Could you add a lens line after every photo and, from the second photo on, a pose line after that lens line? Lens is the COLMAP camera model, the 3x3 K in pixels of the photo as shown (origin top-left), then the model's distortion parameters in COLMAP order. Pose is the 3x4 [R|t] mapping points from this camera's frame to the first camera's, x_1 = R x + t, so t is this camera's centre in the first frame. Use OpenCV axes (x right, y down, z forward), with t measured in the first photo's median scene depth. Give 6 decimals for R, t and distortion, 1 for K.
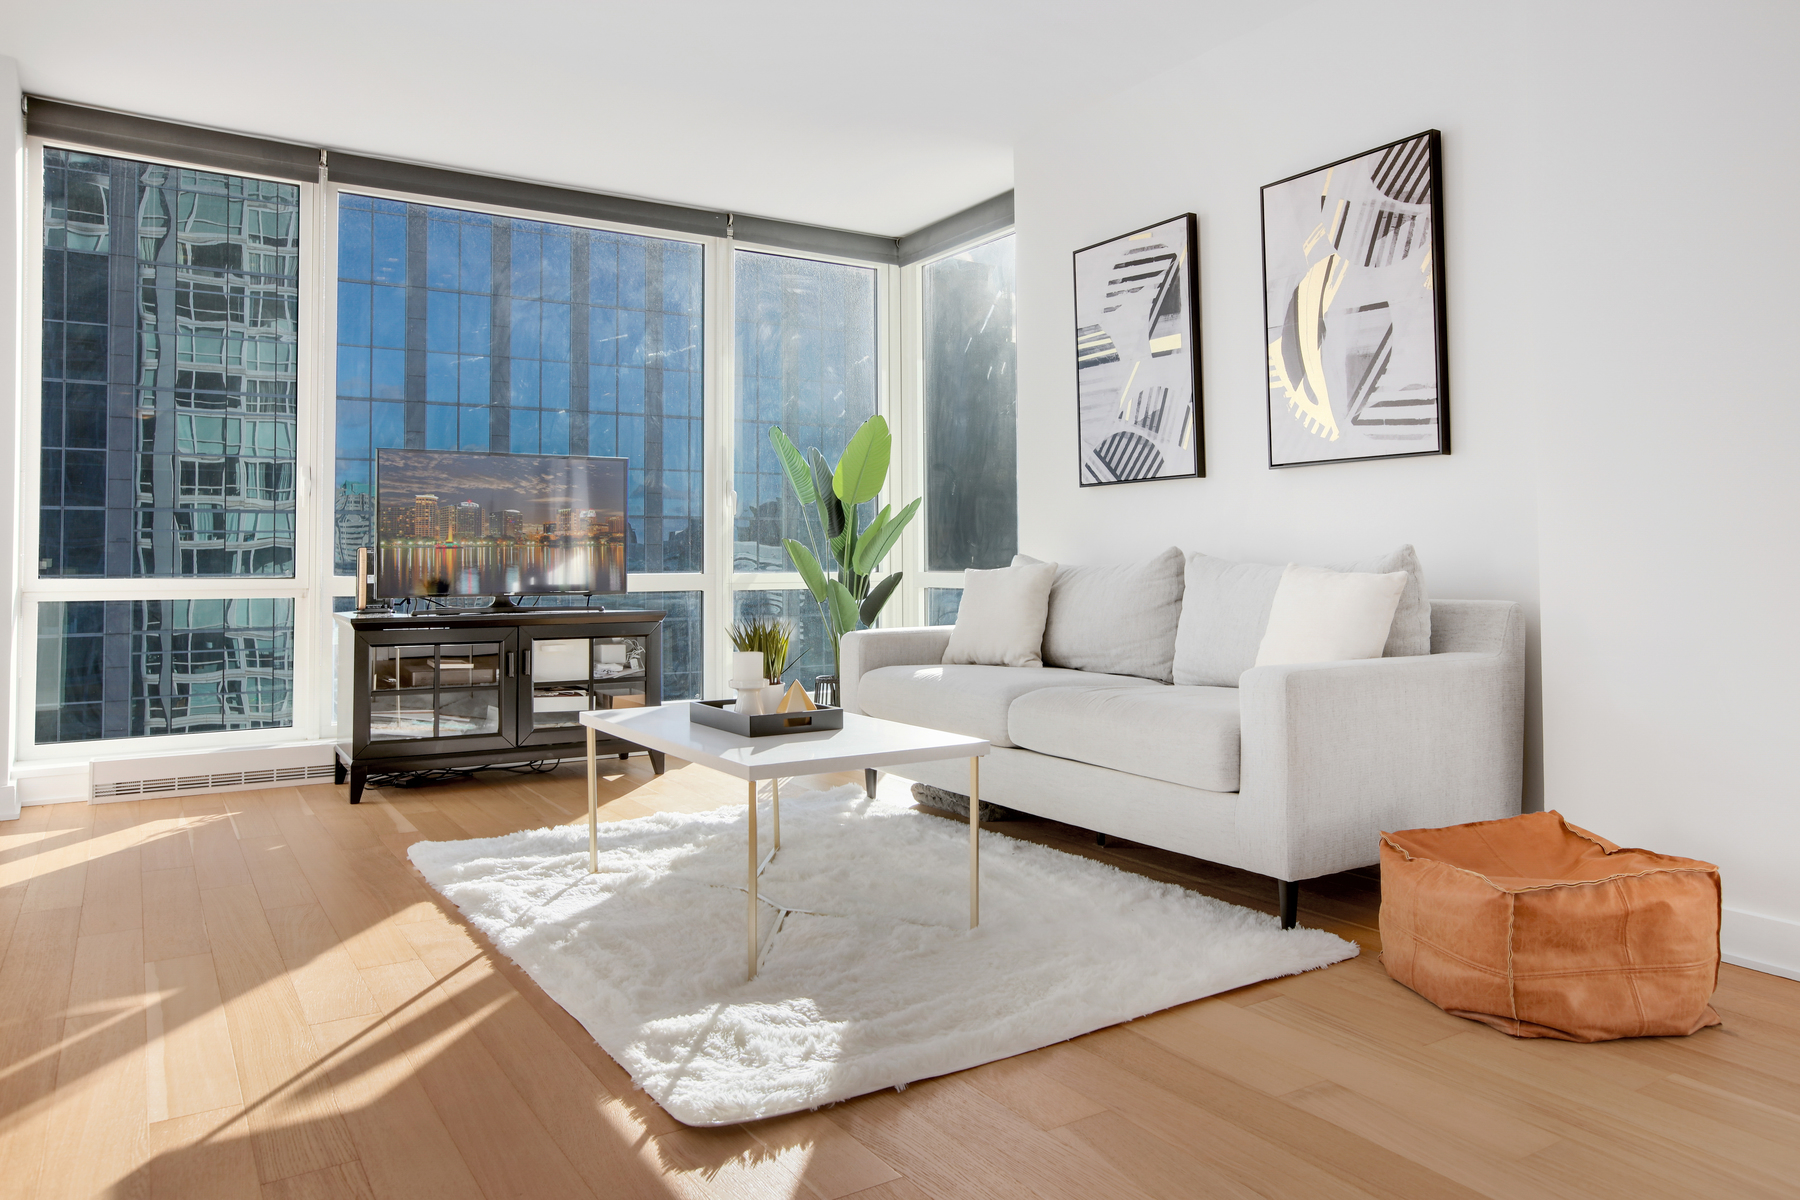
lens RADIAL K [[1216.2, 0, 893.3], [0, 1216.2, 518.5], [0, 0, 1]] dist [-0.052220, 0.084752]
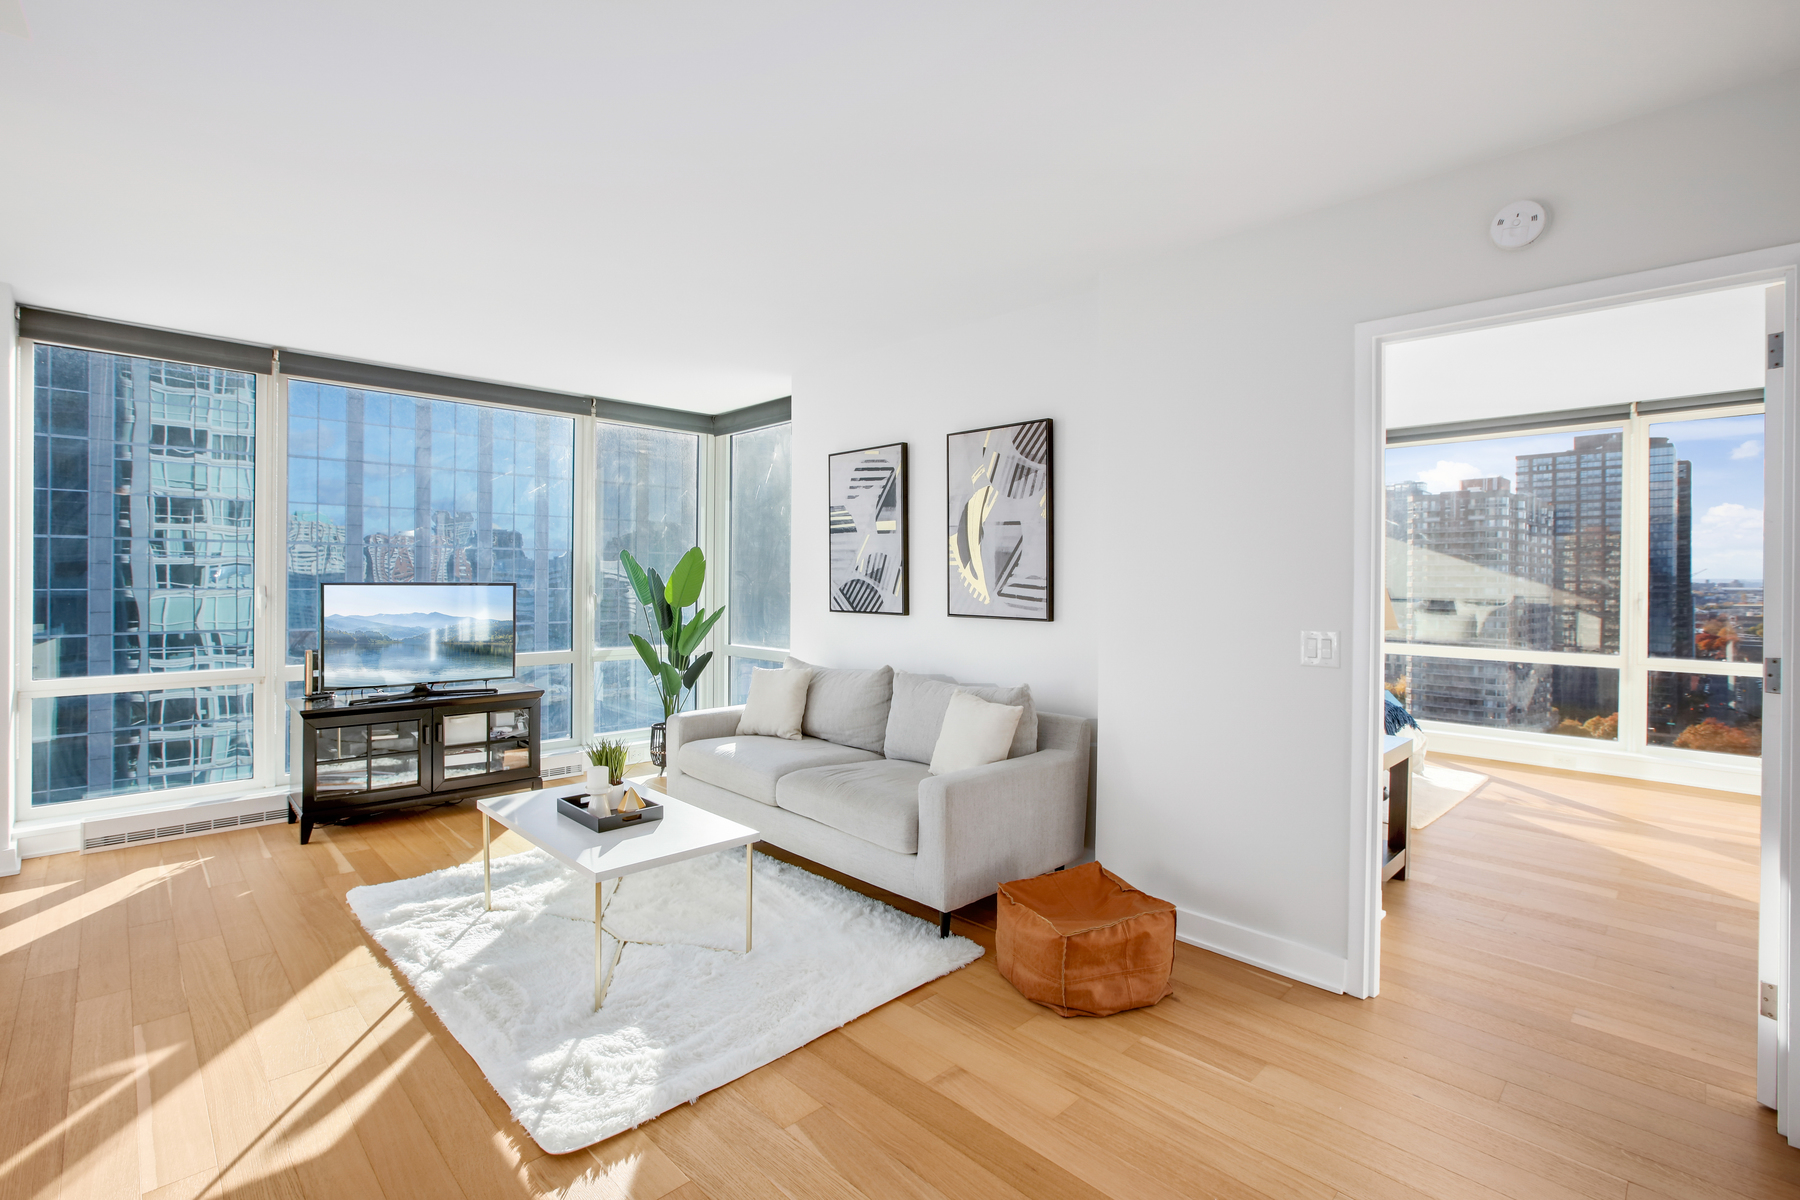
lens RADIAL K [[821.3, 0, 886.6], [0, 821.3, 580.6], [0, 0, 1]] dist [-0.043450, 0.020930]
pose [[0.978974, 0.011885, 0.203640, 0.016334], [-0.020145, 0.999054, 0.038541, -0.135074], [-0.202989, -0.041833, 0.978287, -0.027381]]
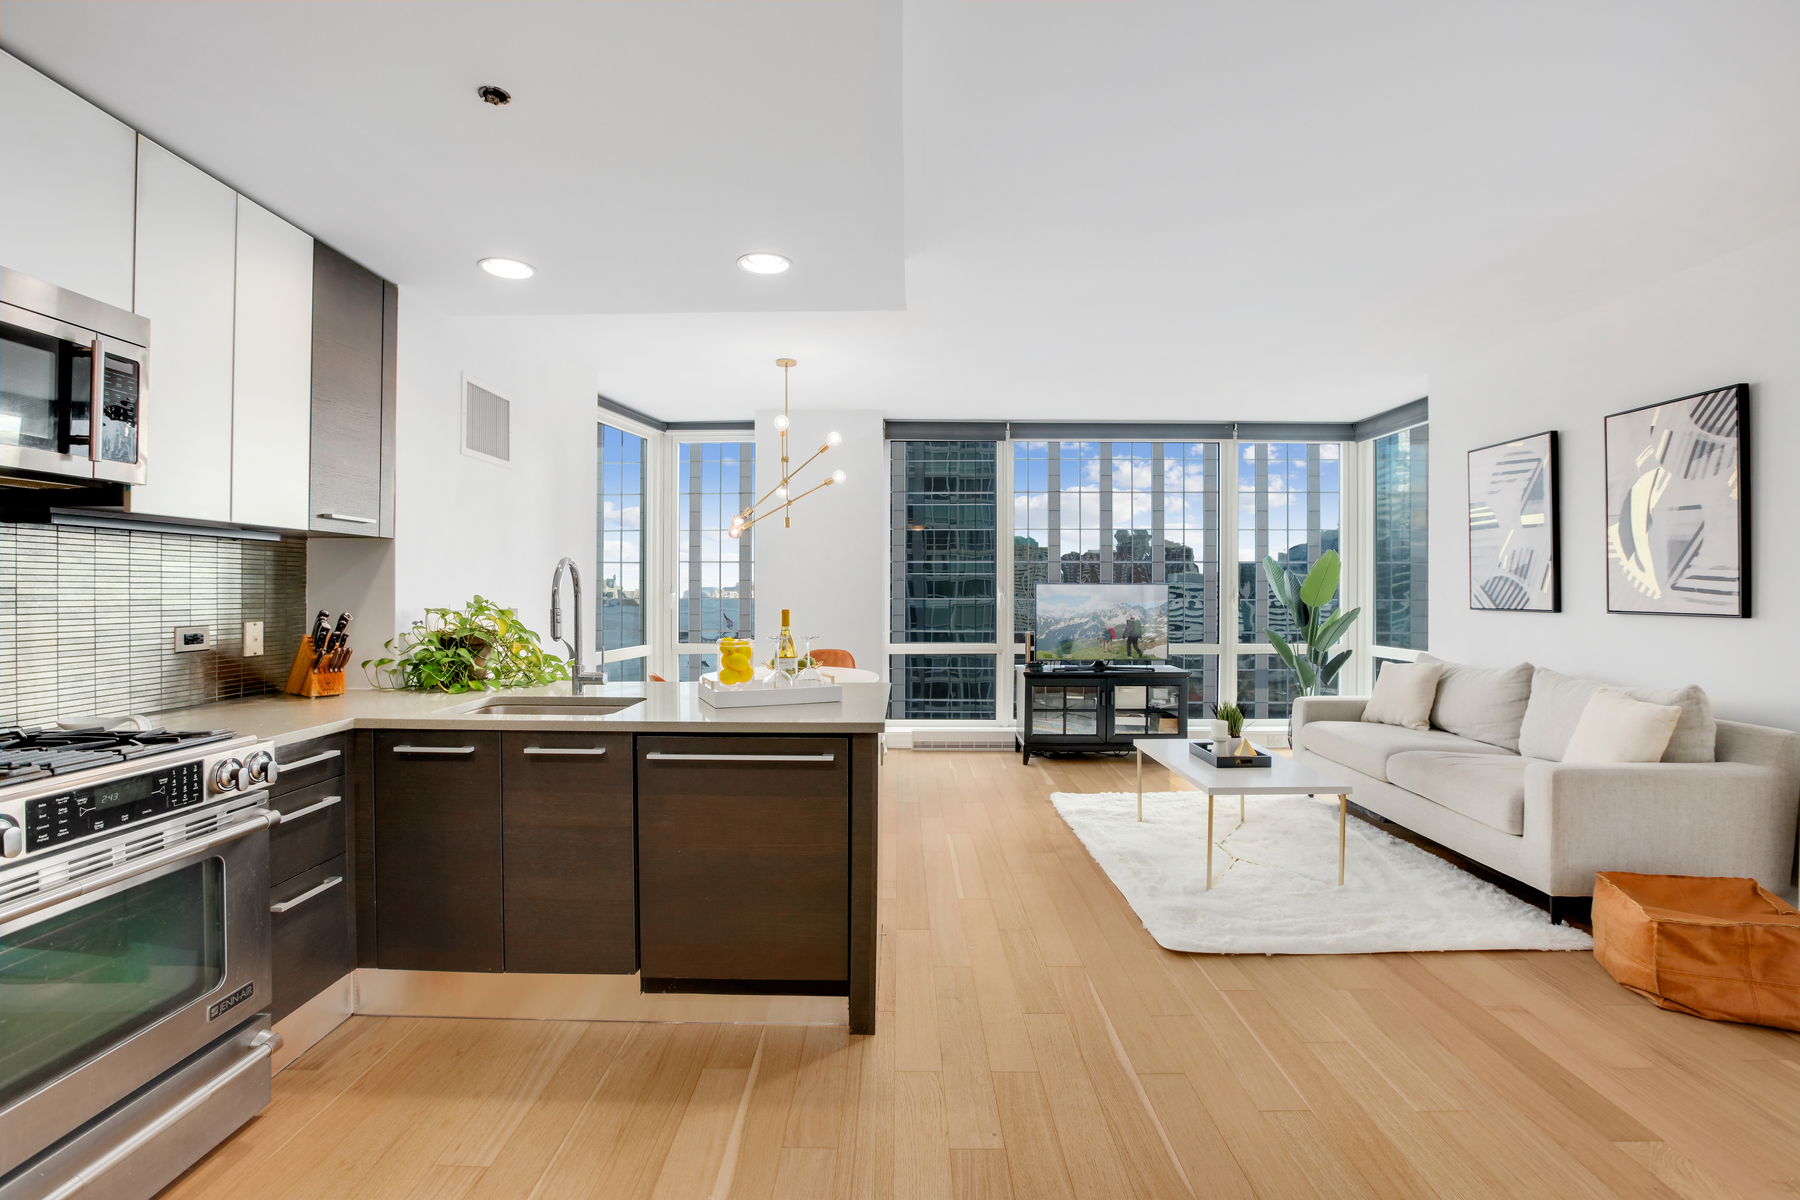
lens RADIAL K [[817.6, 0, 906.2], [0, 817.6, 589.1], [0, 0, 1]] dist [-0.033574, 0.013346]
pose [[0.848779, 0.007689, -0.528691, 0.113482], [0.013195, 0.999275, 0.035716, -0.123078], [0.528582, -0.037291, 0.848062, -0.276872]]
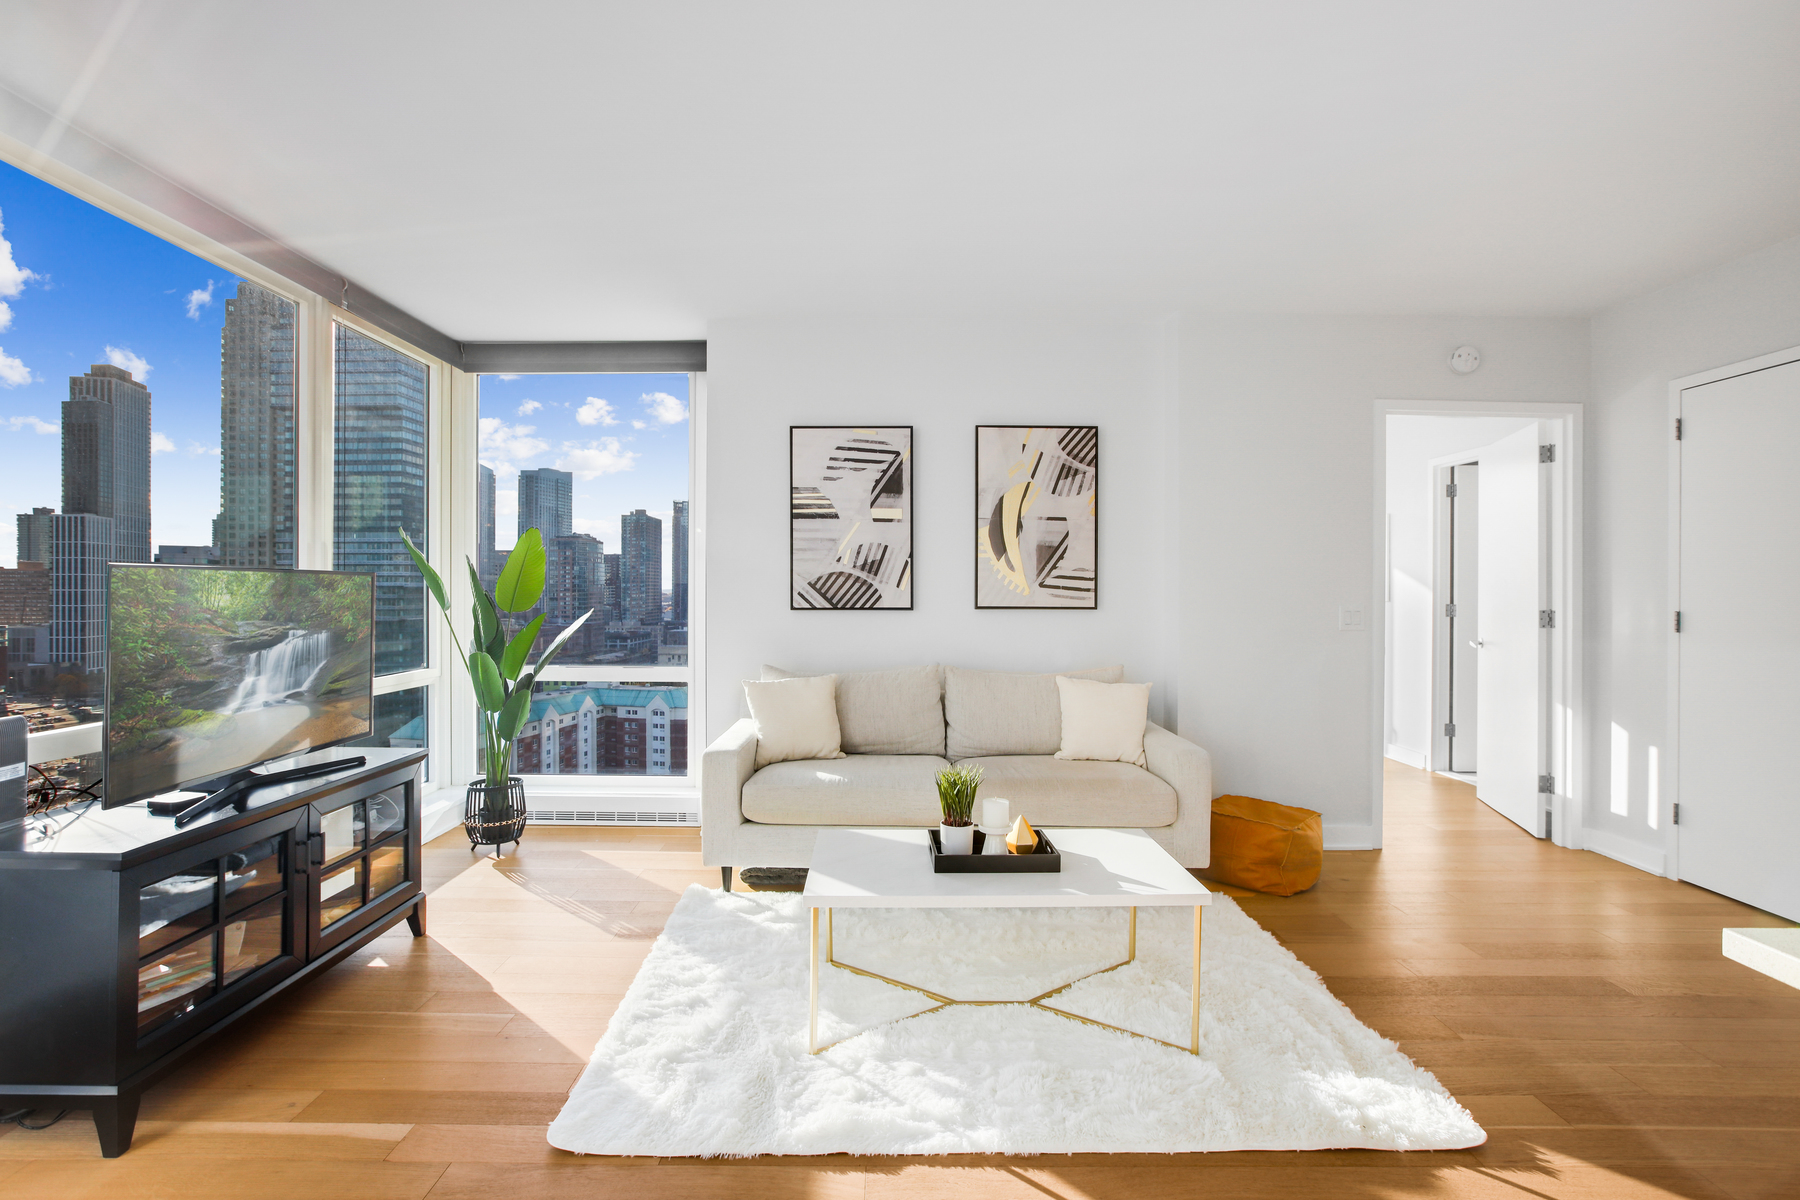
lens RADIAL K [[842.0, 0, 886.3], [0, 842.0, 590.9], [0, 0, 1]] dist [-0.051449, 0.023235]
pose [[0.533691, 0.006853, 0.845652, -0.711331], [-0.038171, 0.999143, 0.015993, -0.082187], [-0.844818, -0.040814, 0.533495, 0.556211]]
